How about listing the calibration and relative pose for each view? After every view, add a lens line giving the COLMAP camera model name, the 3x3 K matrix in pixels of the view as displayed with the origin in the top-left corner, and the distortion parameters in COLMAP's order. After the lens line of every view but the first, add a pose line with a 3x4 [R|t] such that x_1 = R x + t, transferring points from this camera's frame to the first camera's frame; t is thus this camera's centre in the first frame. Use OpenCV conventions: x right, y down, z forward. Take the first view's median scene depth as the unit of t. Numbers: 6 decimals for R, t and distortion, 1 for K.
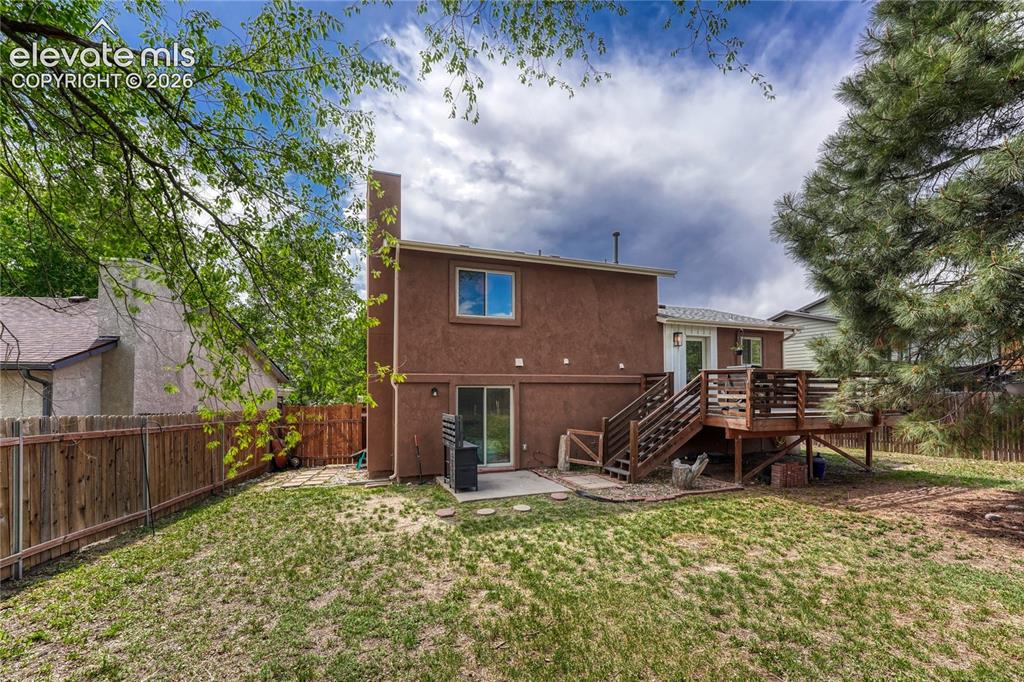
lens RADIAL K [[422.9, 0, 508.7], [0, 422.9, 383.4], [0, 0, 1]] dist [-0.000465, 0.000051]
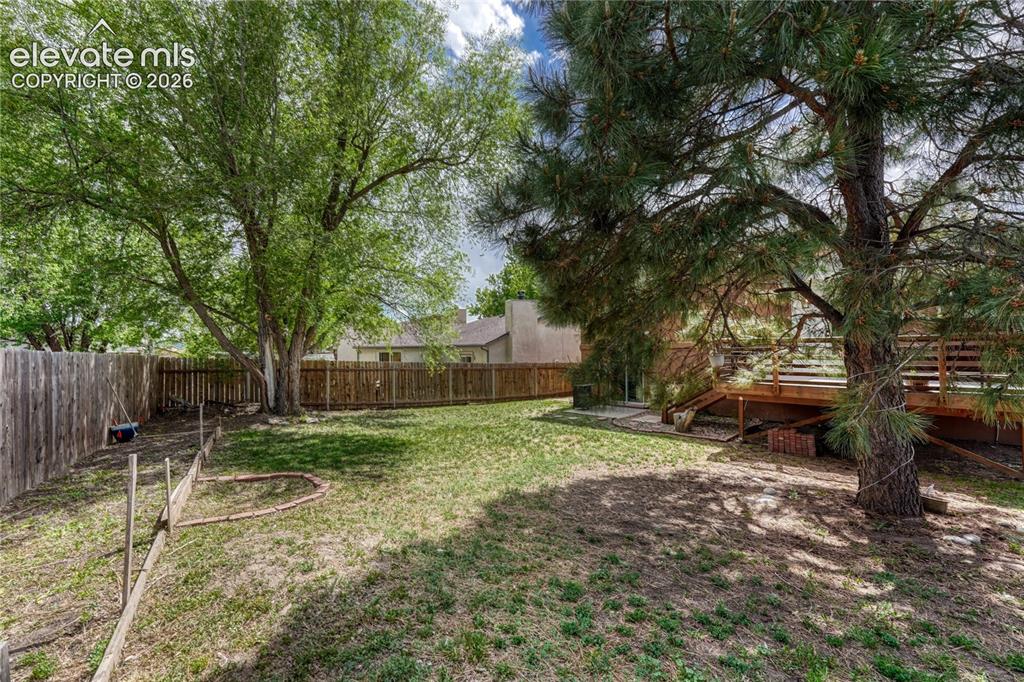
lens RADIAL K [[417.7, 0, 506.5], [0, 417.7, 340.6], [0, 0, 1]] dist [-0.002106, 0.003290]
pose [[0.396260, -0.017361, -0.917974, 1.350469], [0.039258, 0.999227, -0.001951, -0.051592], [0.917299, -0.035265, 0.396635, -0.009102]]
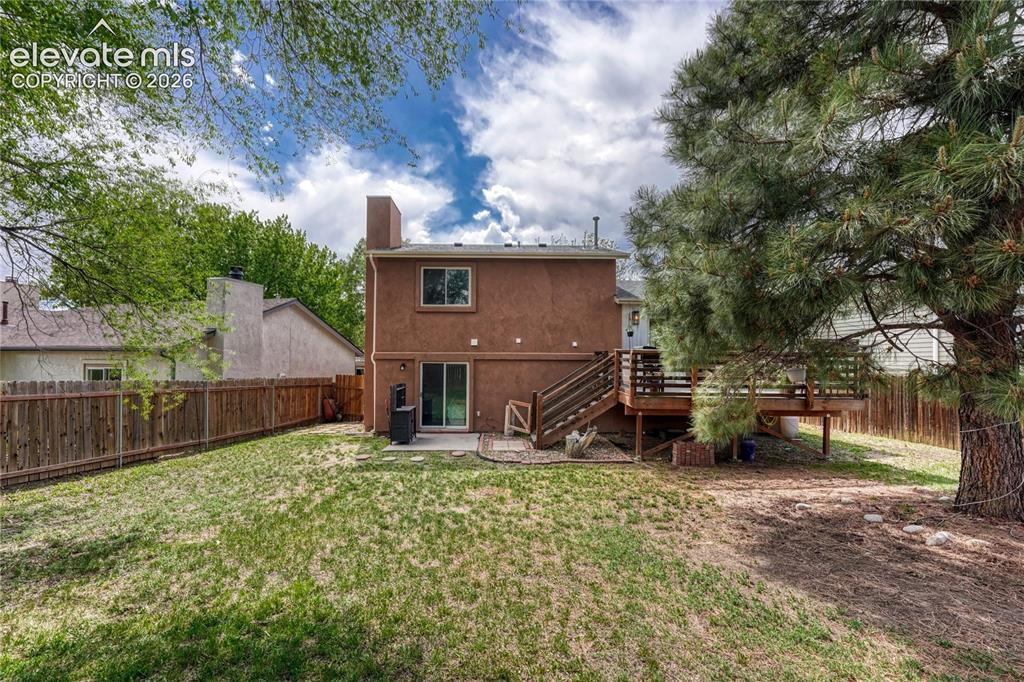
lens RADIAL K [[424.1, 0, 510.0], [0, 424.1, 352.4], [0, 0, 1]] dist [-0.001165, -0.000176]
pose [[0.943753, 0.003997, -0.330628, 0.601268], [-0.001435, 0.999967, 0.007993, -0.036210], [0.330650, -0.007069, 0.943727, -0.110288]]
